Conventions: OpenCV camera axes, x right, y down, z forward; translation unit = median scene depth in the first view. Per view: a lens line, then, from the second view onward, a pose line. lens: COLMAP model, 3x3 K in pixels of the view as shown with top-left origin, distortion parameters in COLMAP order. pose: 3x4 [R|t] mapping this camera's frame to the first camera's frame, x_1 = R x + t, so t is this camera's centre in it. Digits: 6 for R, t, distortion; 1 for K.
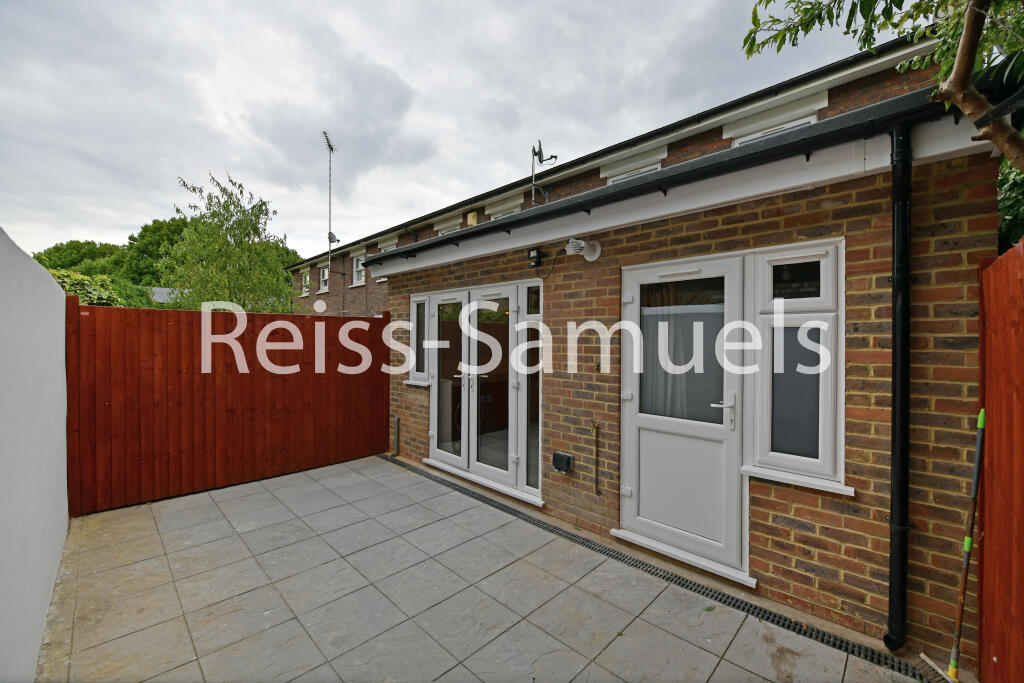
lens RADIAL K [[406.9, 0, 512.0], [0, 406.9, 341.5], [0, 0, 1]] dist [-0.016938, -0.000153]
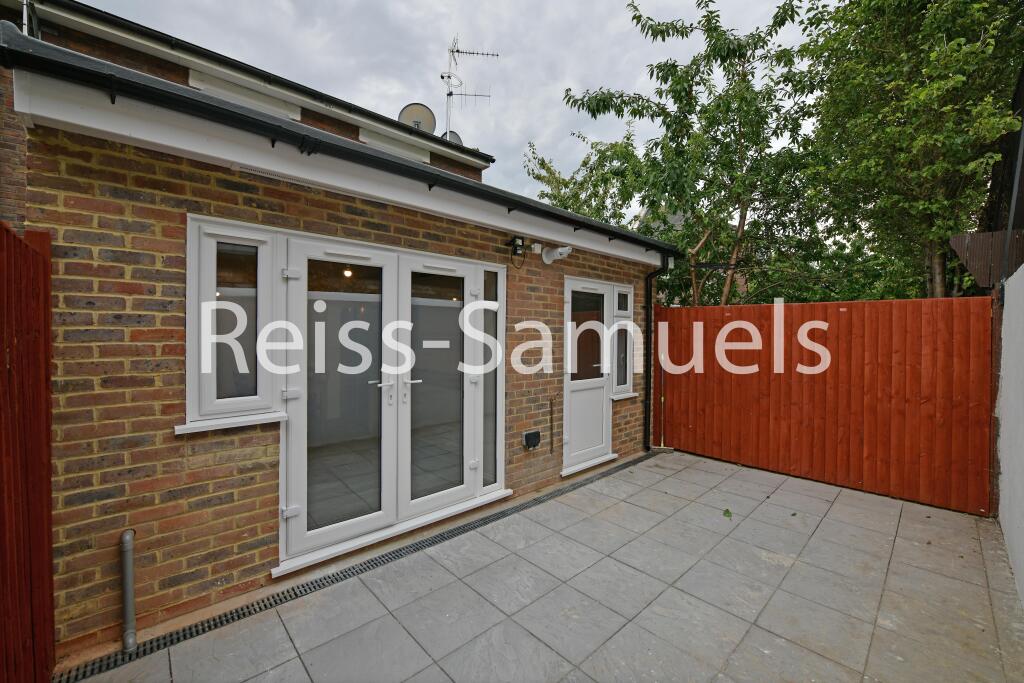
lens RADIAL K [[409.5, 0, 513.3], [0, 409.5, 336.0], [0, 0, 1]] dist [-0.018102, -0.000155]
pose [[0.043724, -0.010944, 0.998984, -0.955345], [-0.004341, 0.999928, 0.011145, 0.003158], [-0.999034, -0.004824, 0.043674, 0.972150]]
